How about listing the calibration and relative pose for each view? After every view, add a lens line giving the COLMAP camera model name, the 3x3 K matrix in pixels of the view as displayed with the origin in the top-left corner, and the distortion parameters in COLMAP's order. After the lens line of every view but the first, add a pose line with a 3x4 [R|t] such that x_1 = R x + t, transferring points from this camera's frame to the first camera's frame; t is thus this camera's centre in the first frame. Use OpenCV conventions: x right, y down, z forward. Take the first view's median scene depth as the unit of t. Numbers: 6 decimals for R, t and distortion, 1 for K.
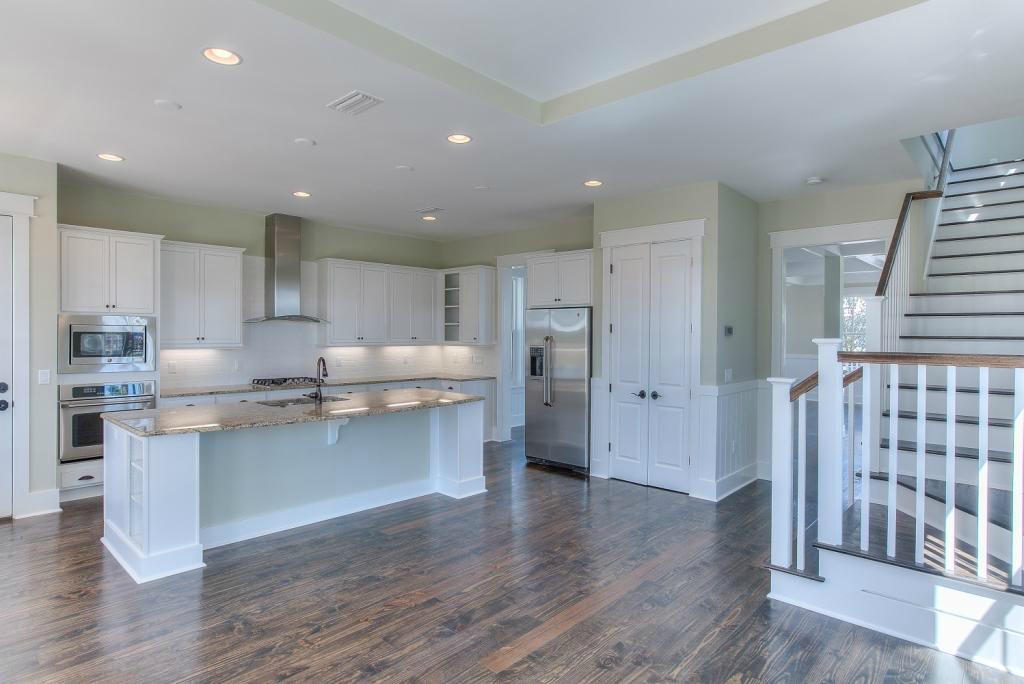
lens RADIAL K [[565.1, 0, 508.7], [0, 565.1, 341.3], [0, 0, 1]] dist [0.000205, 0.002247]
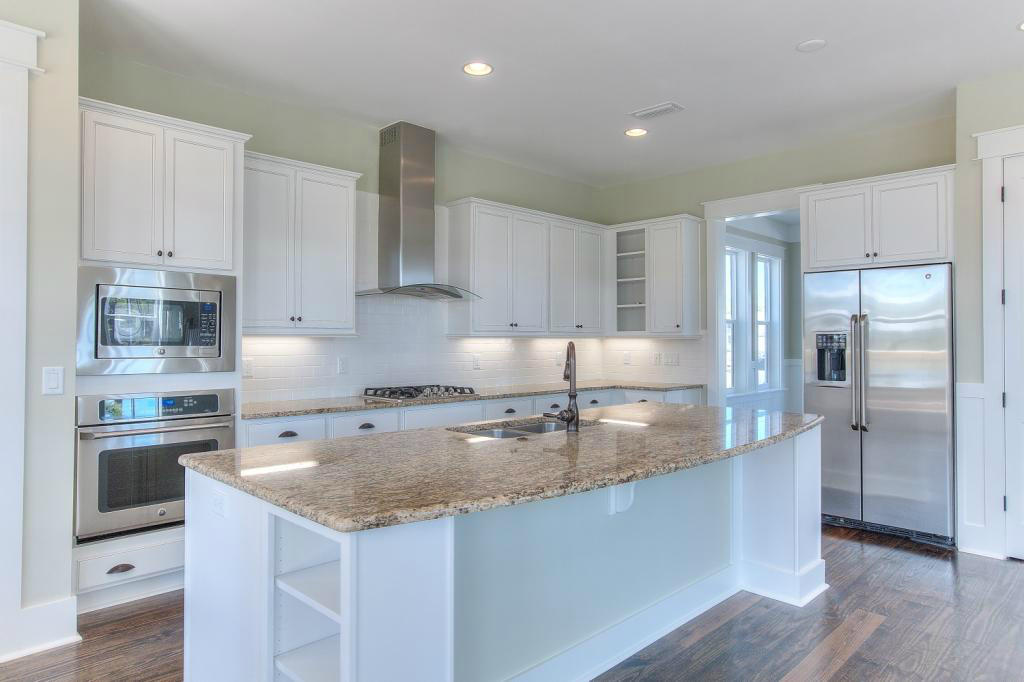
lens RADIAL K [[643.0, 0, 514.5], [0, 643.0, 337.4], [0, 0, 1]] dist [-0.004900, 0.006834]
pose [[0.999763, -0.004749, -0.021238, -0.290657], [0.004324, 0.999791, -0.020004, 0.027884], [0.021329, 0.019907, 0.999574, 0.316867]]
